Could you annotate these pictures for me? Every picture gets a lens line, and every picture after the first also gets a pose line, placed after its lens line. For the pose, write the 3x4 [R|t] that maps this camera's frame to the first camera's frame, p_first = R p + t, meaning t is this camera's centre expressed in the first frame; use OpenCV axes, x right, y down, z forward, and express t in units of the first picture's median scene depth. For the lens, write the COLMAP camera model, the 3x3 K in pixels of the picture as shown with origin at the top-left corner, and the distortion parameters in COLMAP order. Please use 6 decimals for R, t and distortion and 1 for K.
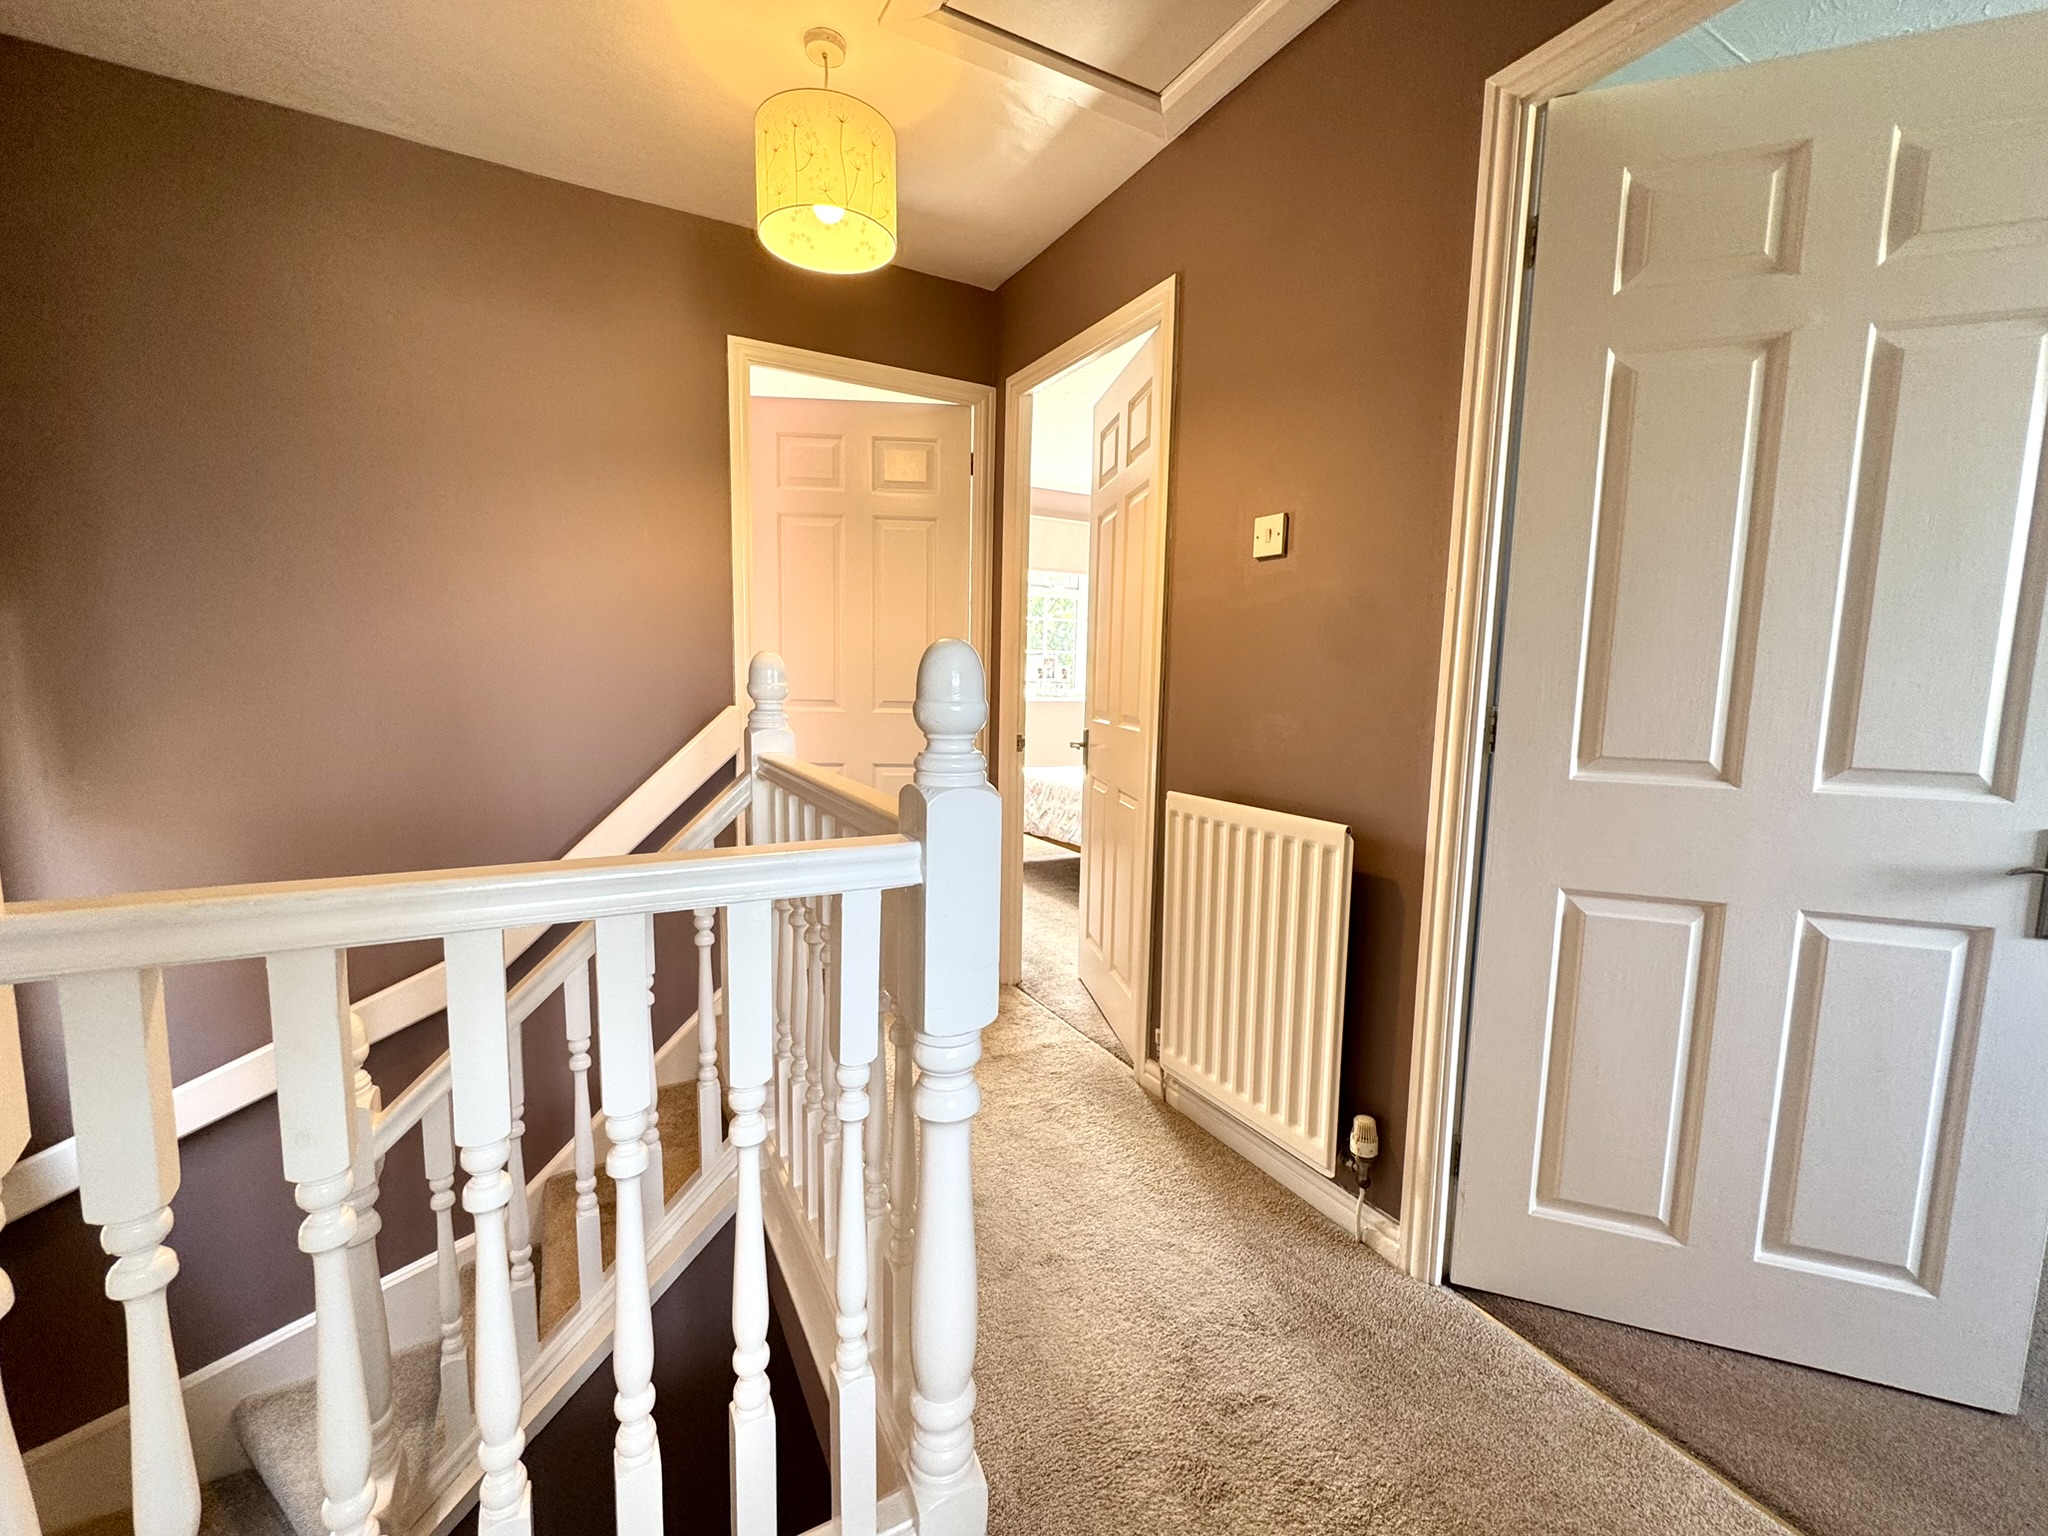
lens RADIAL K [[859.3, 0, 1027.1], [0, 859.3, 772.2], [0, 0, 1]] dist [-0.011835, 0.003714]
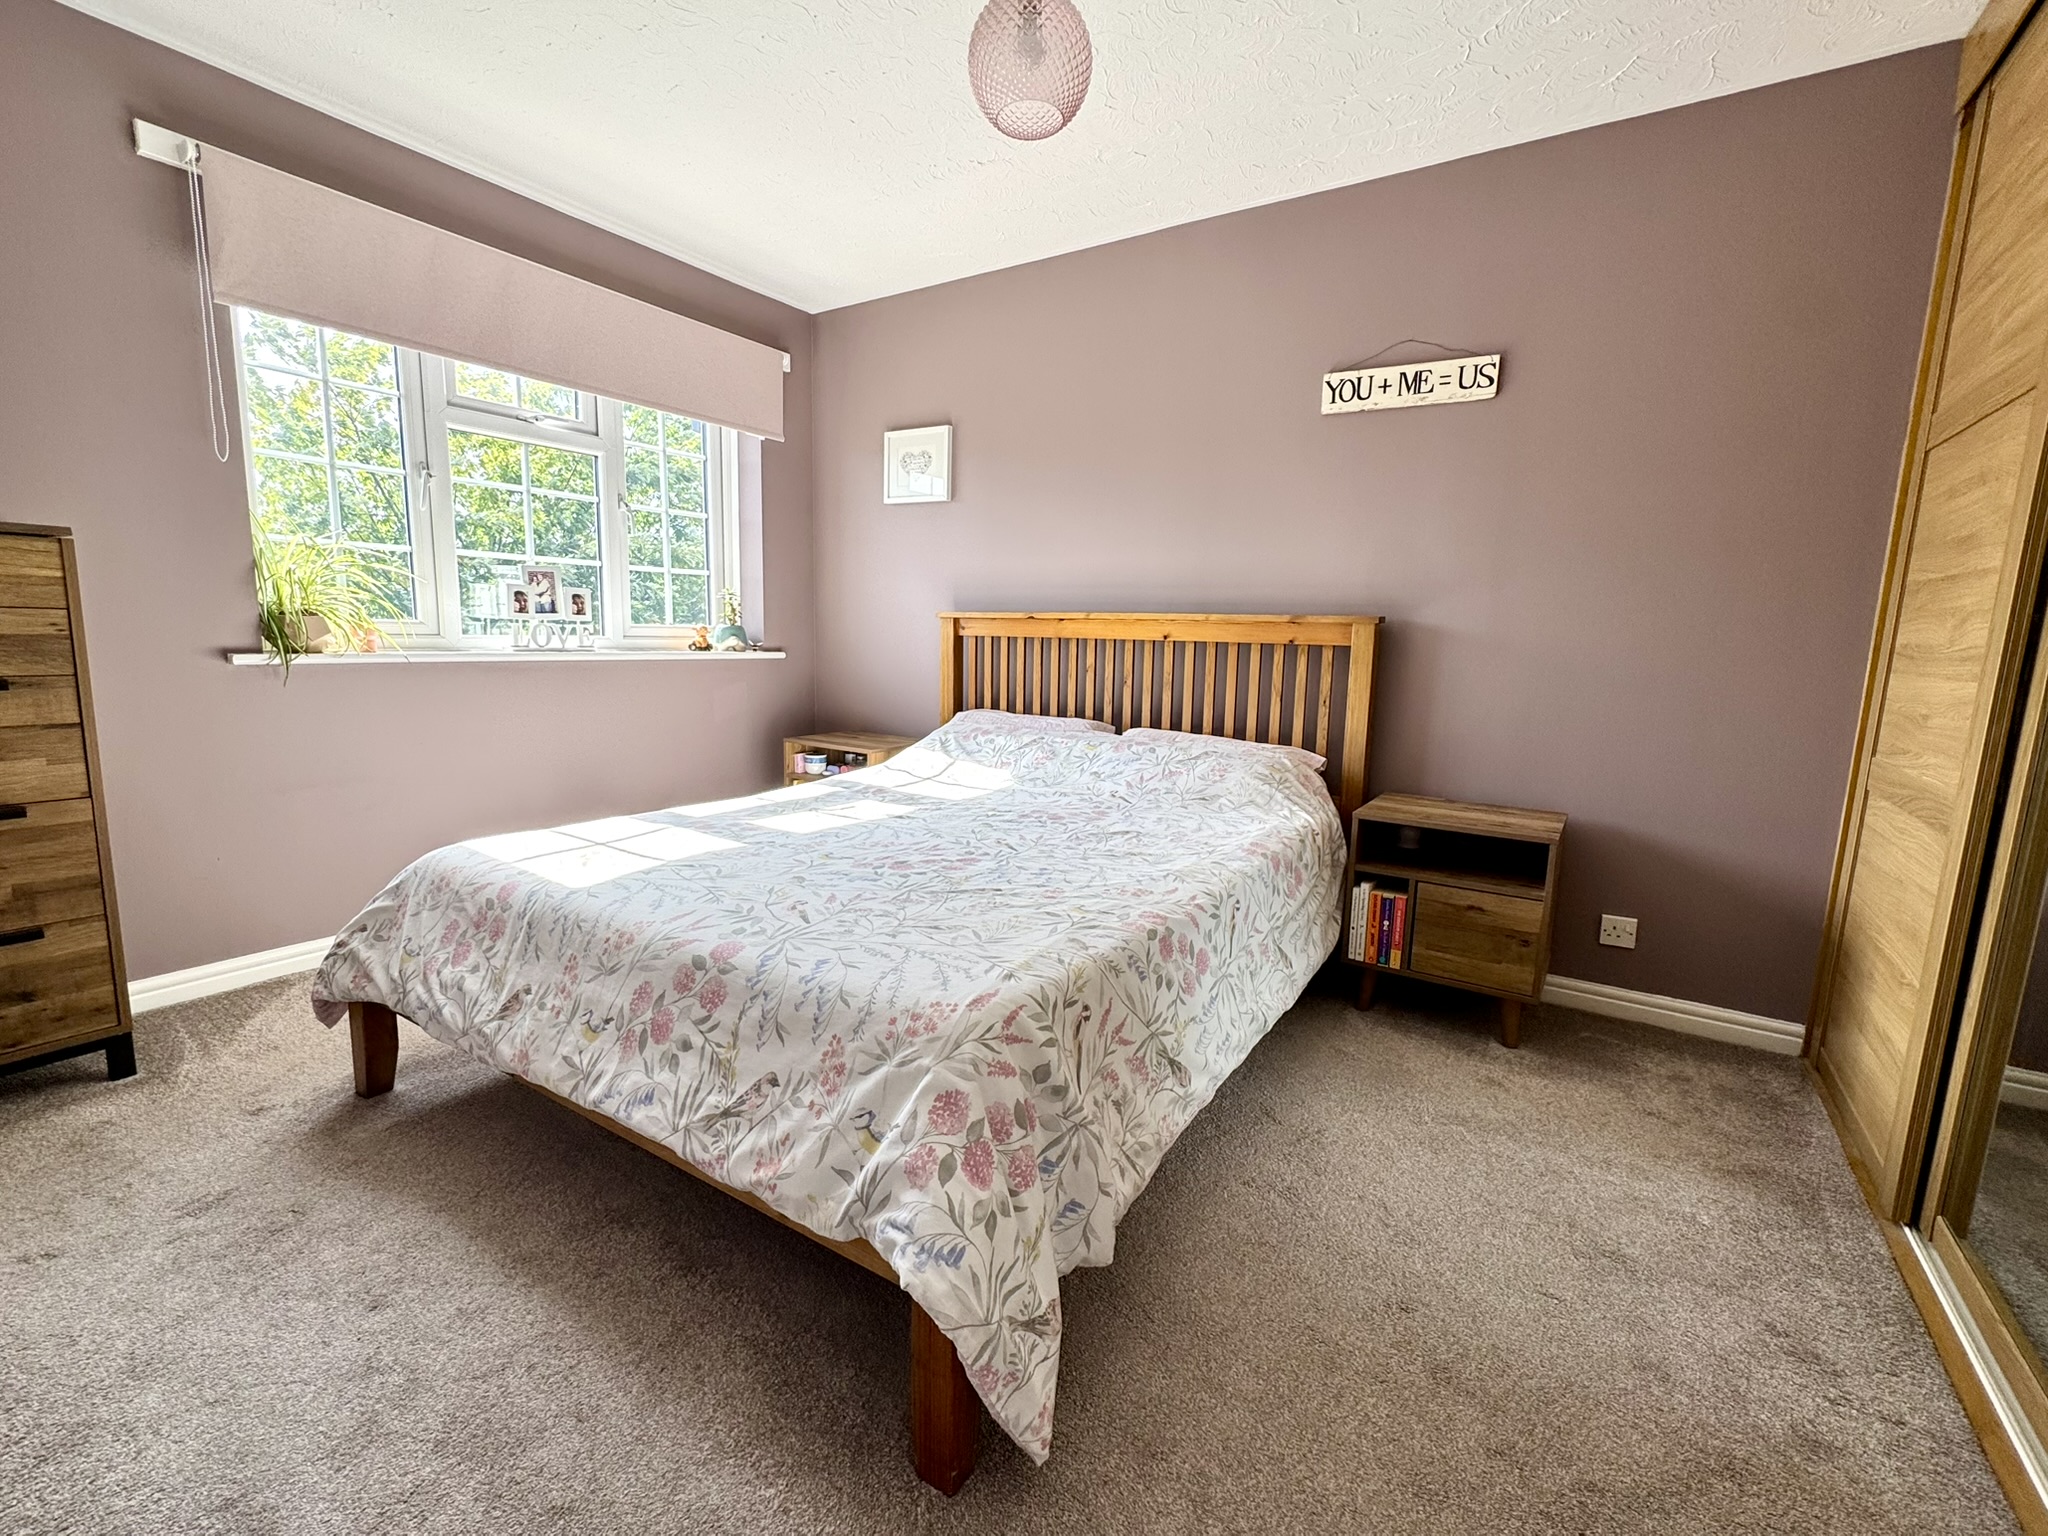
lens RADIAL K [[859.3, 0, 1027.1], [0, 859.3, 772.2], [0, 0, 1]] dist [-0.011835, 0.003714]
pose [[0.880657, -0.070011, 0.468553, 0.033364], [0.042834, 0.996736, 0.068425, -0.040396], [-0.471815, -0.040189, 0.880781, 0.435612]]
